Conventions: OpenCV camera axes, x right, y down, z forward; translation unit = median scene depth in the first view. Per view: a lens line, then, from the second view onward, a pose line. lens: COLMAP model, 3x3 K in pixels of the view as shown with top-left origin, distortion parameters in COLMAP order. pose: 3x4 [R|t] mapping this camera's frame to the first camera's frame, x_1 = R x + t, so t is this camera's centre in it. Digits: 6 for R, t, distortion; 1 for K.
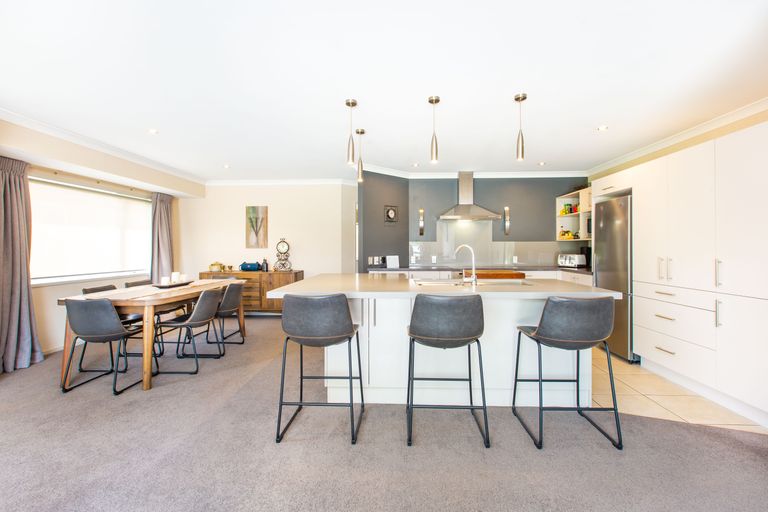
lens RADIAL K [[345.6, 0, 384.5], [0, 345.6, 252.9], [0, 0, 1]] dist [0.001196, 0.000279]
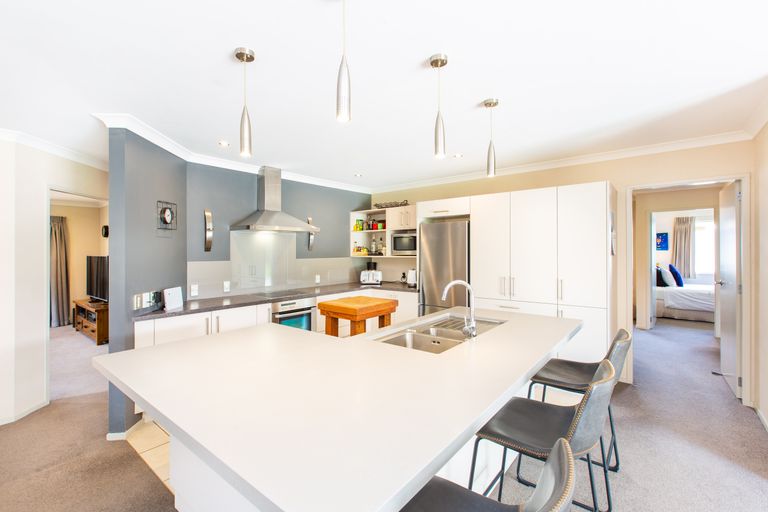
lens RADIAL K [[345.6, 0, 384.5], [0, 345.6, 252.9], [0, 0, 1]] dist [0.001196, 0.000279]
pose [[0.607484, -0.007296, 0.794299, -0.214907], [0.019315, 0.999798, -0.005588, -0.039099], [-0.794097, 0.018736, 0.607502, 0.349059]]
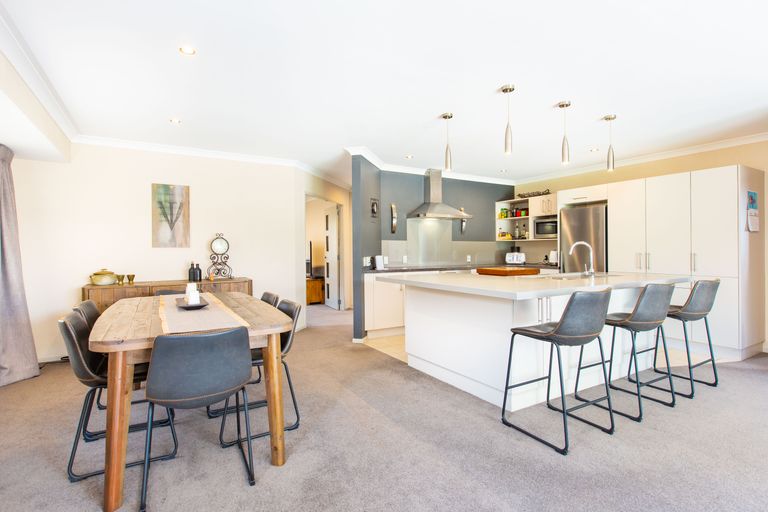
lens RADIAL K [[396.8, 0, 386.3], [0, 396.8, 240.9], [0, 0, 1]] dist [0.002439, 0.000389]
pose [[0.835525, 0.012303, 0.549315, -0.493796], [0.011624, 0.999130, -0.040059, 0.010799], [-0.549330, 0.039856, 0.834655, 0.145859]]
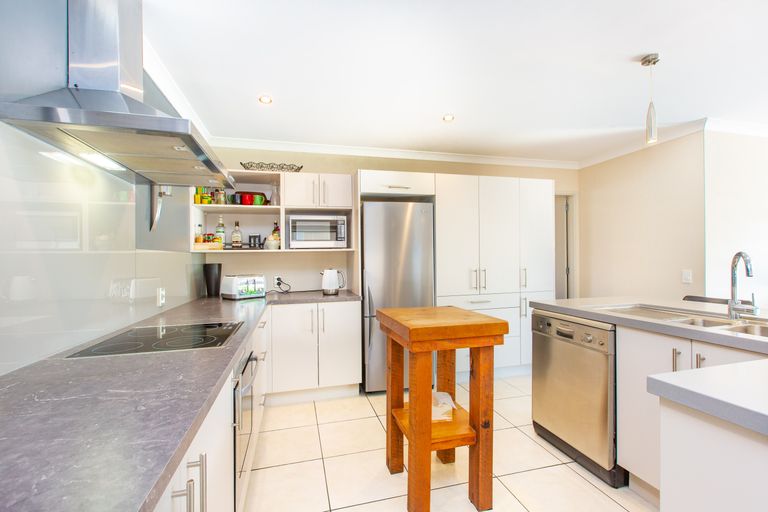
lens RADIAL K [[345.6, 0, 384.5], [0, 345.6, 252.9], [0, 0, 1]] dist [0.001196, 0.000279]
pose [[-0.291769, 0.010519, 0.956431, -0.072914], [0.029309, 0.999568, -0.002053, -0.023427], [-0.956040, 0.027433, -0.291951, 0.900463]]
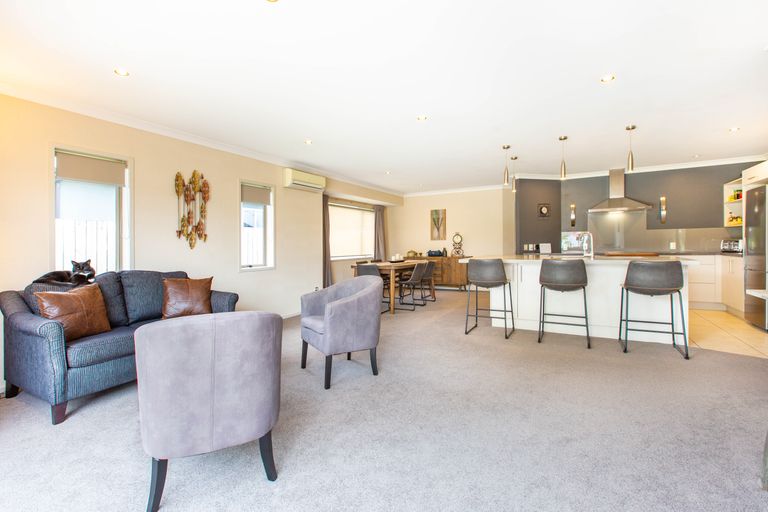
lens RADIAL K [[345.6, 0, 384.5], [0, 345.6, 252.9], [0, 0, 1]] dist [0.001196, 0.000279]
pose [[0.894932, -0.002469, -0.446195, 0.058734], [0.008352, 0.999902, 0.011218, 0.022297], [0.446124, -0.013765, 0.894865, -0.366711]]
